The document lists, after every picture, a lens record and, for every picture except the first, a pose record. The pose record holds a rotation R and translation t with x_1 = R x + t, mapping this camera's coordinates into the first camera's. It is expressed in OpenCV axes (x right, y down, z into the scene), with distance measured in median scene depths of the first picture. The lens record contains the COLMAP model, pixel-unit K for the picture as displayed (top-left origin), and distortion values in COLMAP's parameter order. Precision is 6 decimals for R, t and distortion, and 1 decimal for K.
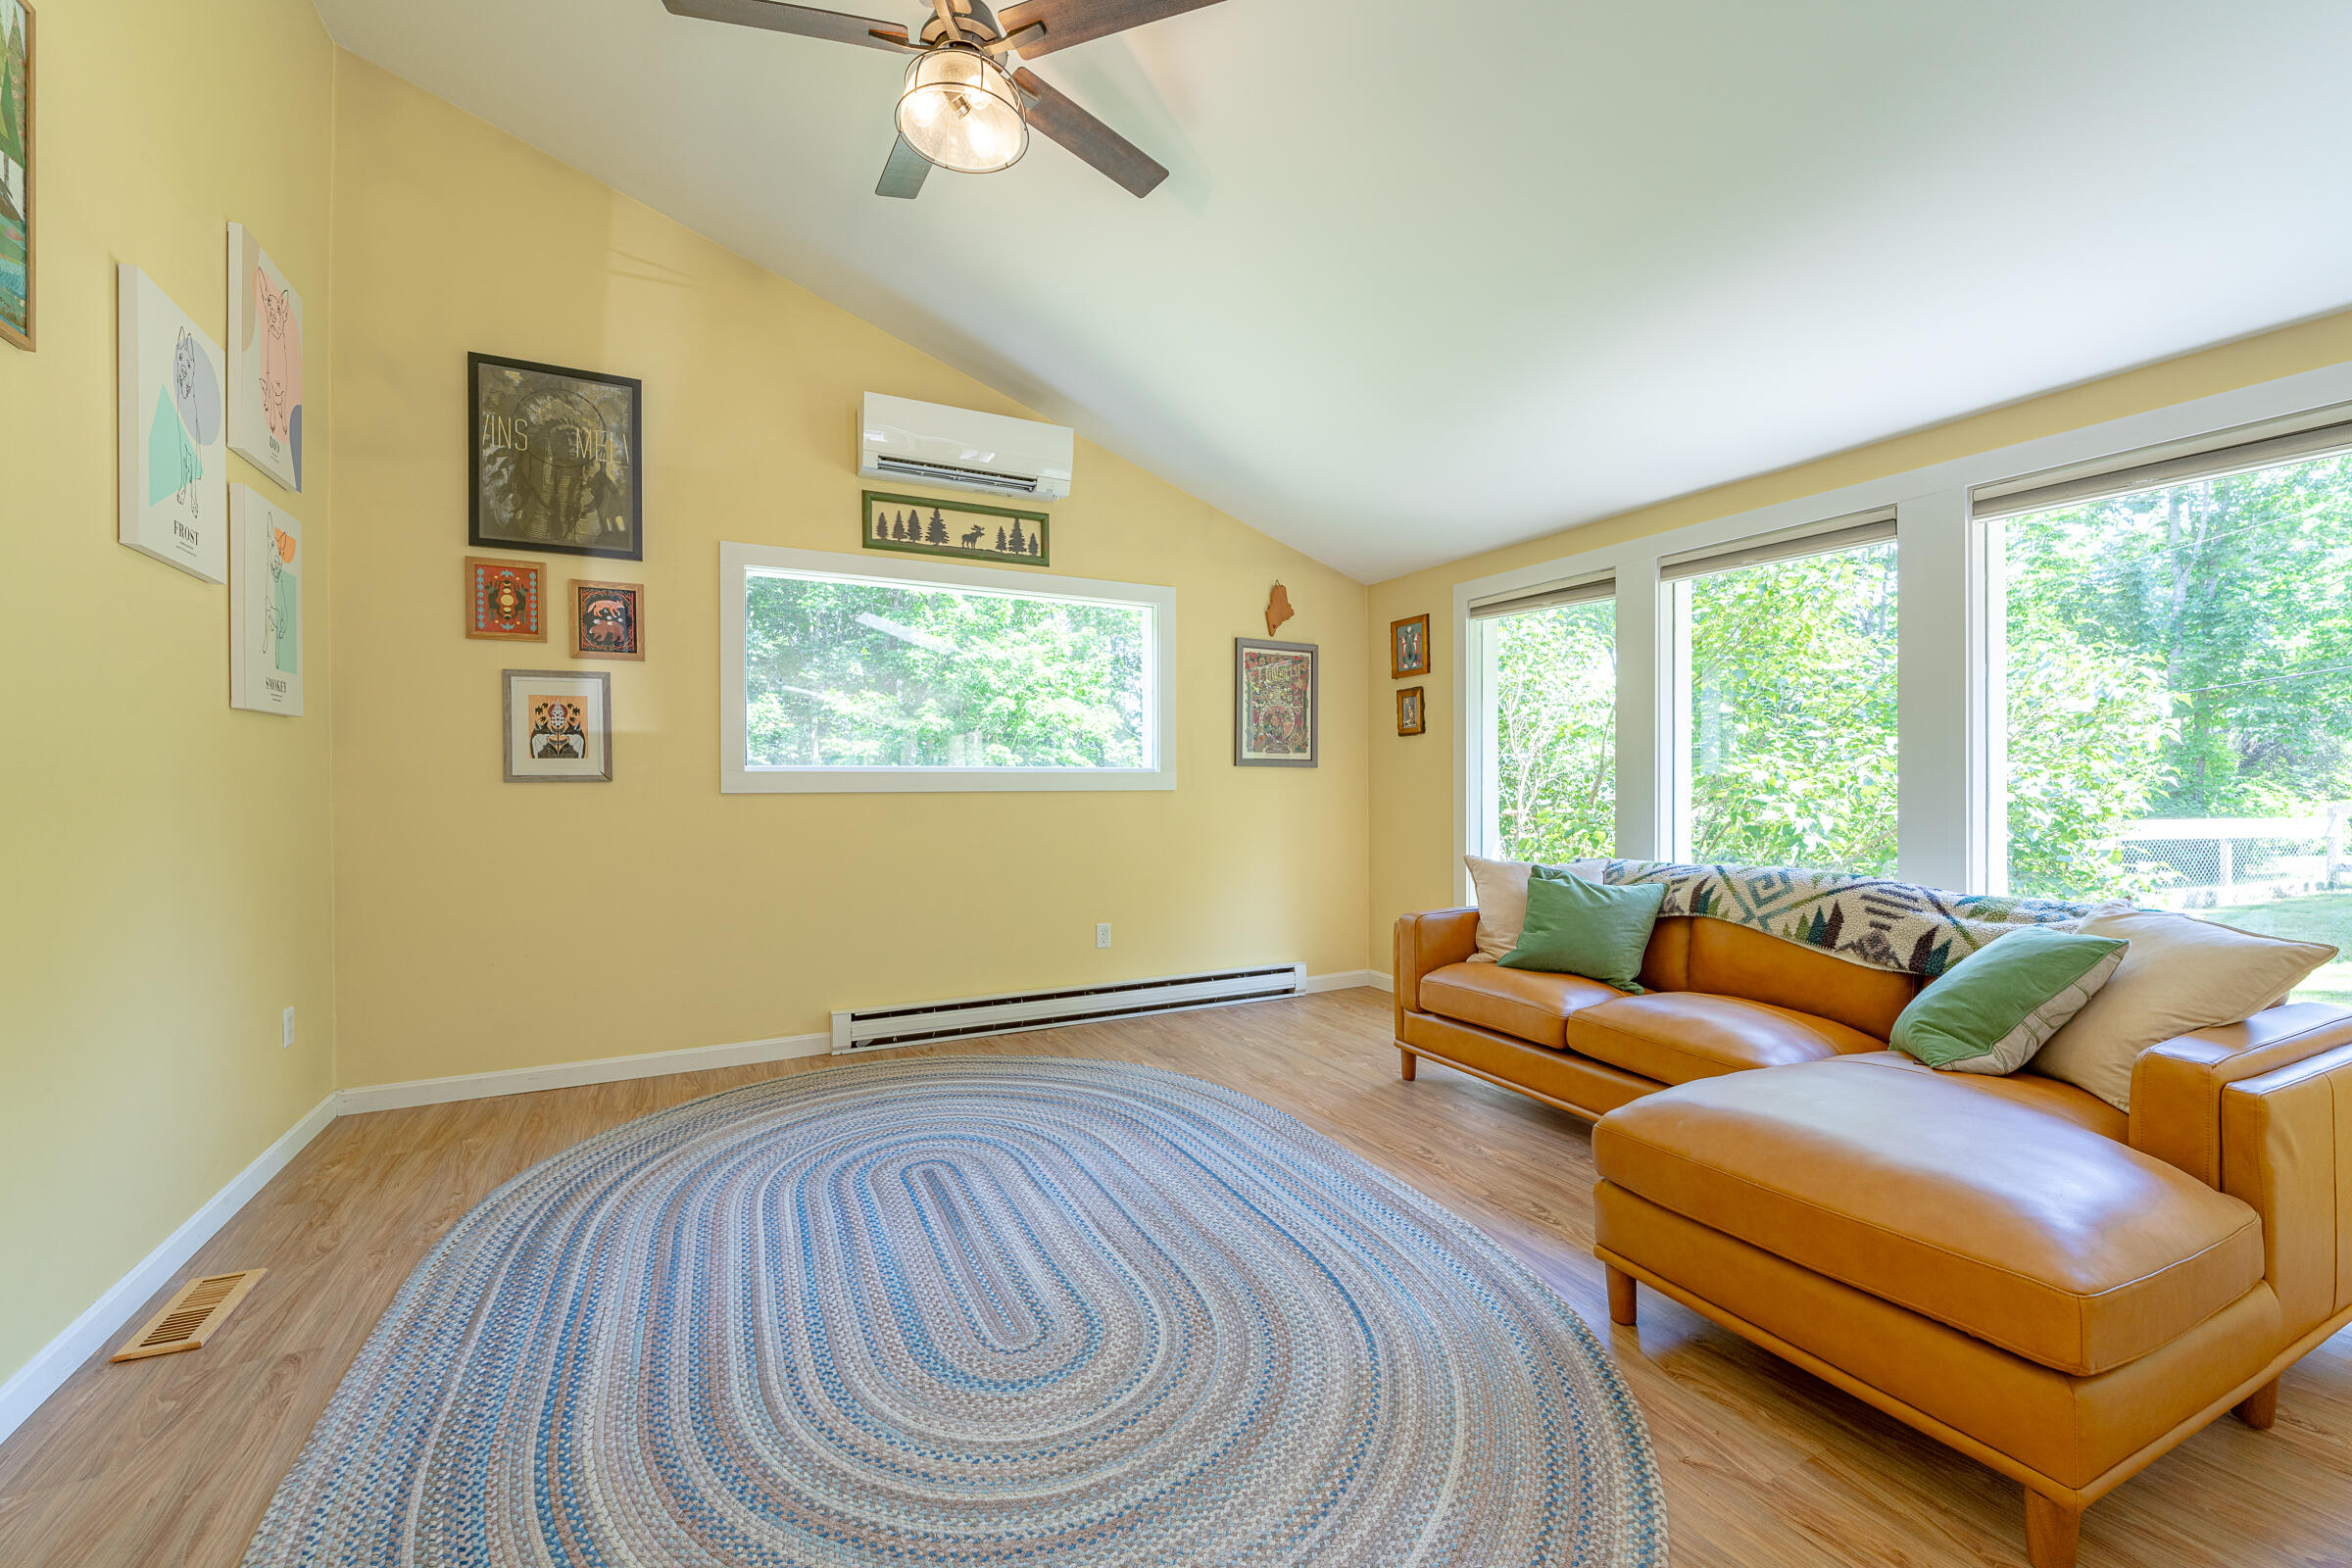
lens RADIAL K [[952.0, 0, 1157.8], [0, 952.0, 783.6], [0, 0, 1]] dist [-0.003712, -0.000470]
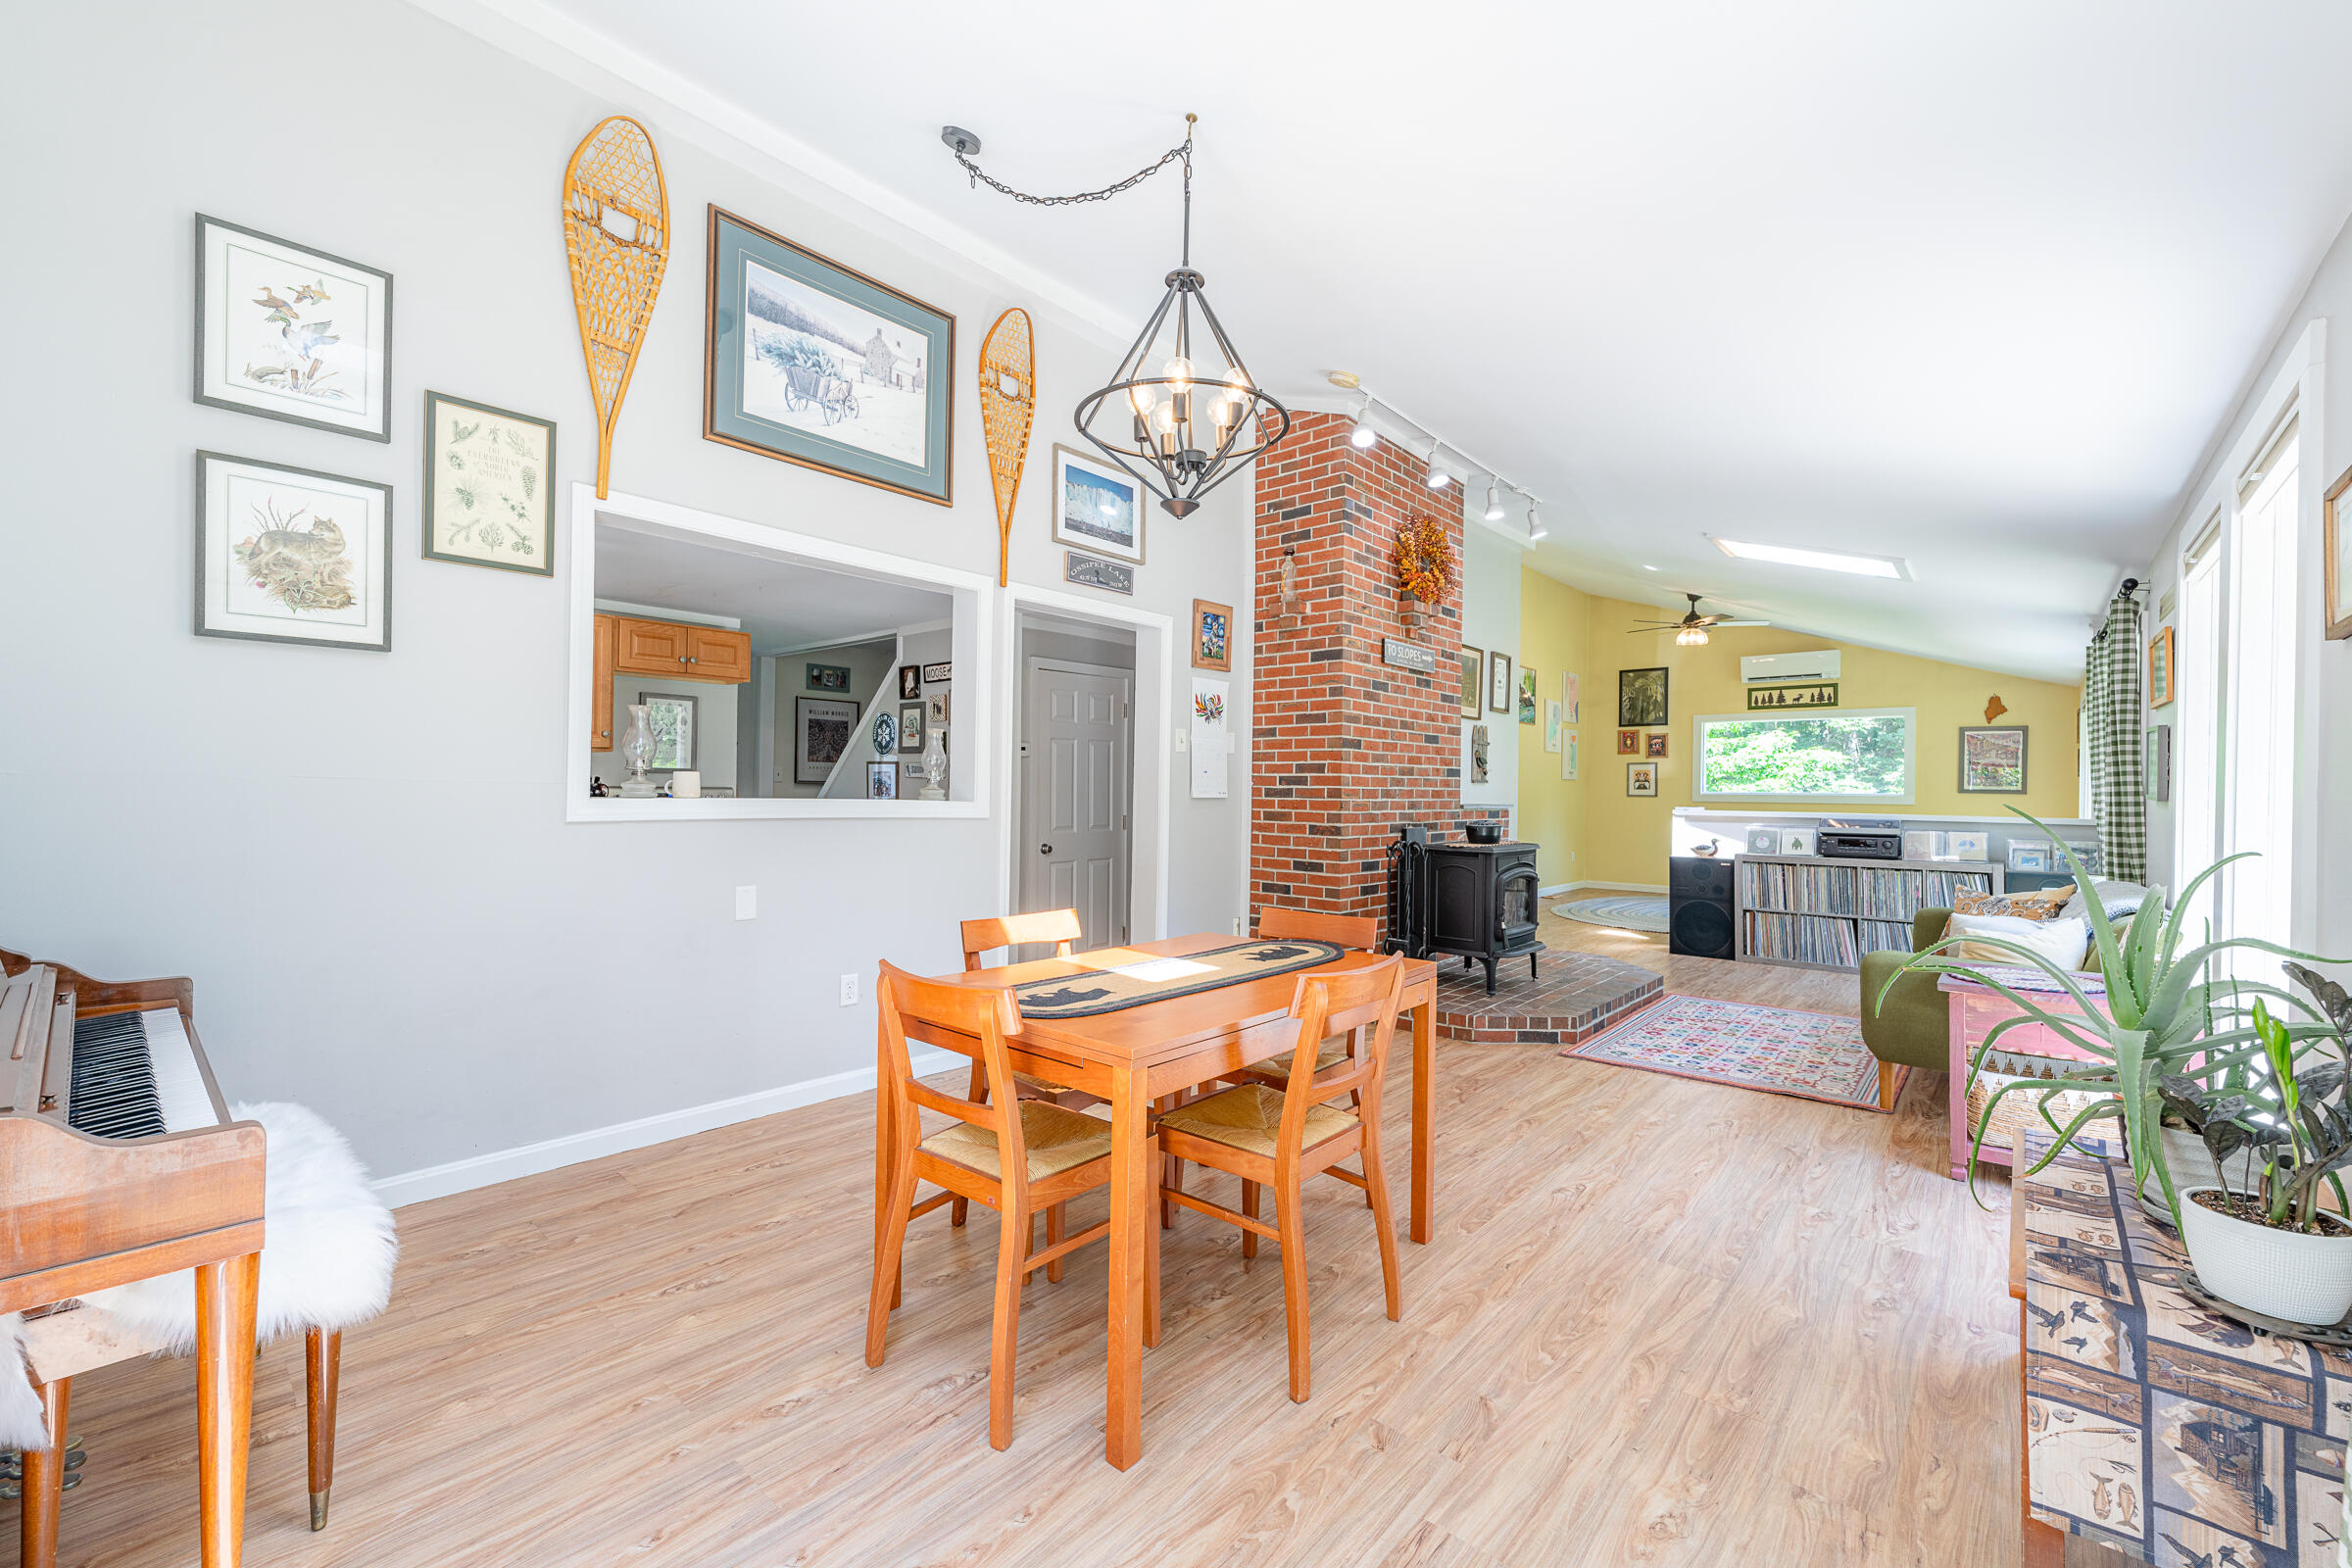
lens RADIAL K [[952.0, 0, 1176.4], [0, 952.0, 789.9], [0, 0, 1]] dist [-0.003712, -0.000470]
pose [[0.368595, 0.006446, -0.929568, 1.467504], [-0.013998, 0.999901, 0.001383, -0.005516], [0.929485, 0.012502, 0.368649, -1.364290]]
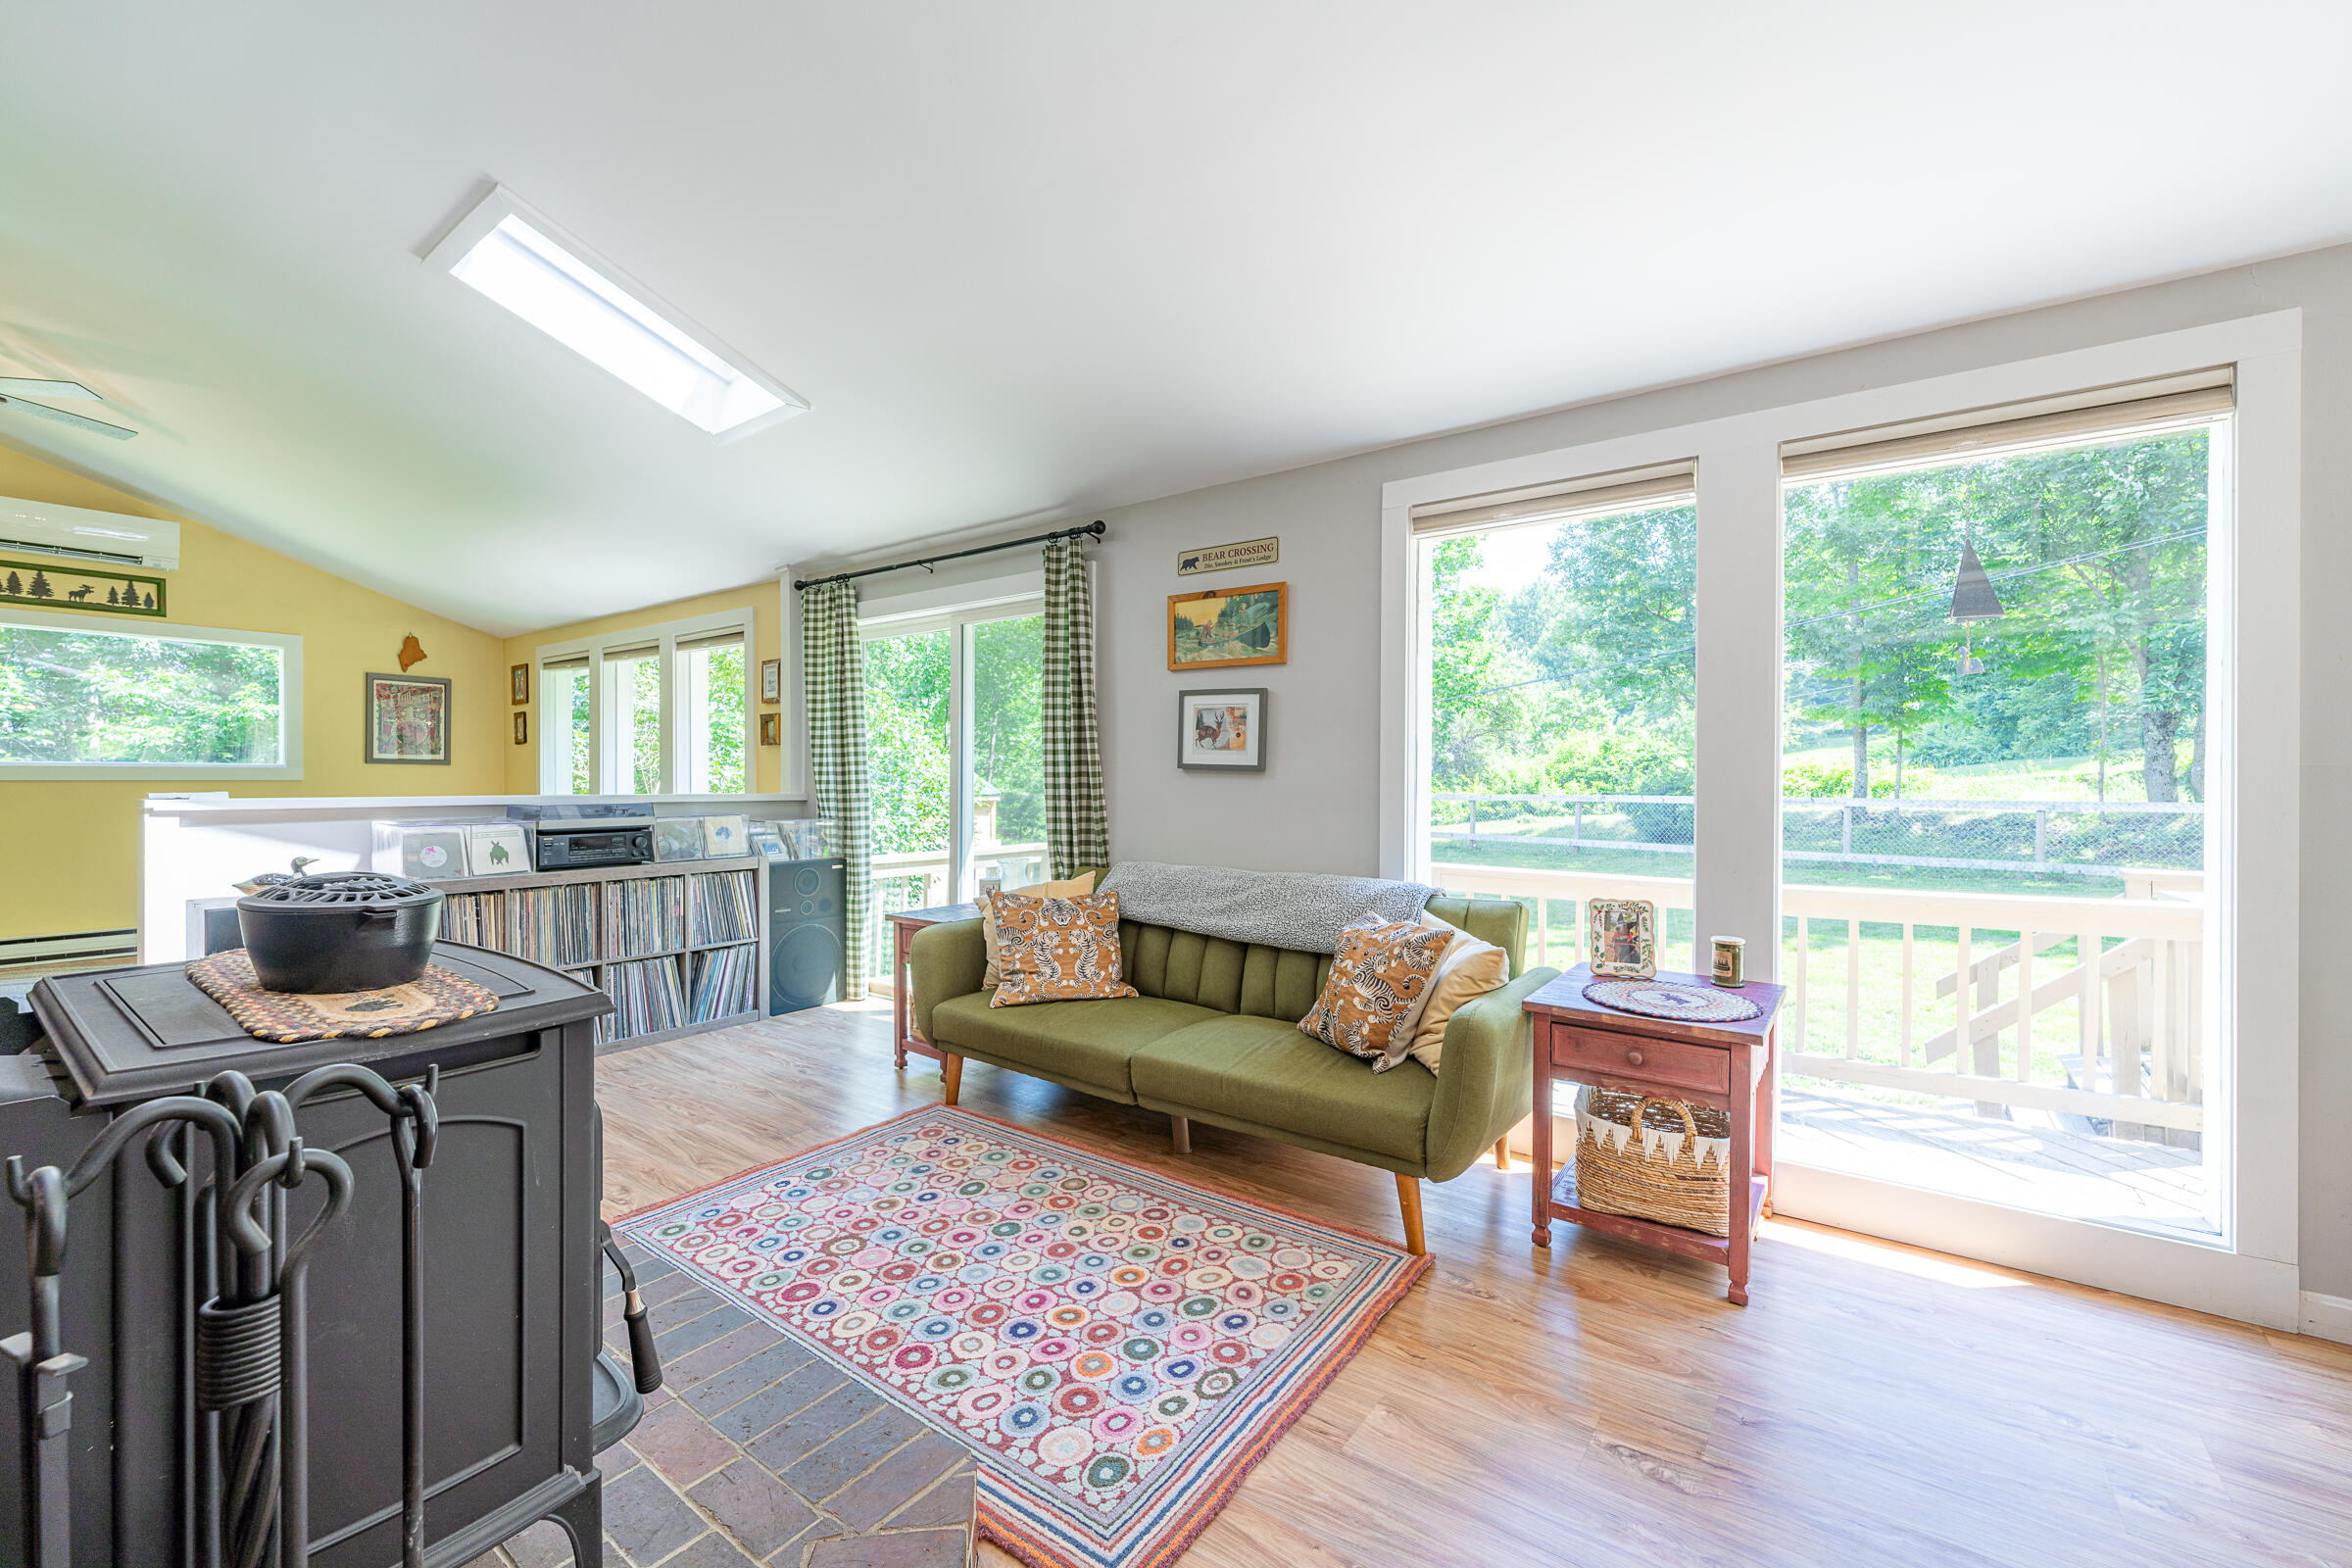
lens RADIAL K [[952.0, 0, 1168.4], [0, 952.0, 781.1], [0, 0, 1]] dist [-0.003712, -0.000470]
pose [[0.892374, 0.002373, 0.451290, 0.573496], [-0.003371, 0.999993, 0.001408, 0.001969], [-0.451284, -0.002778, 0.892376, -0.893918]]
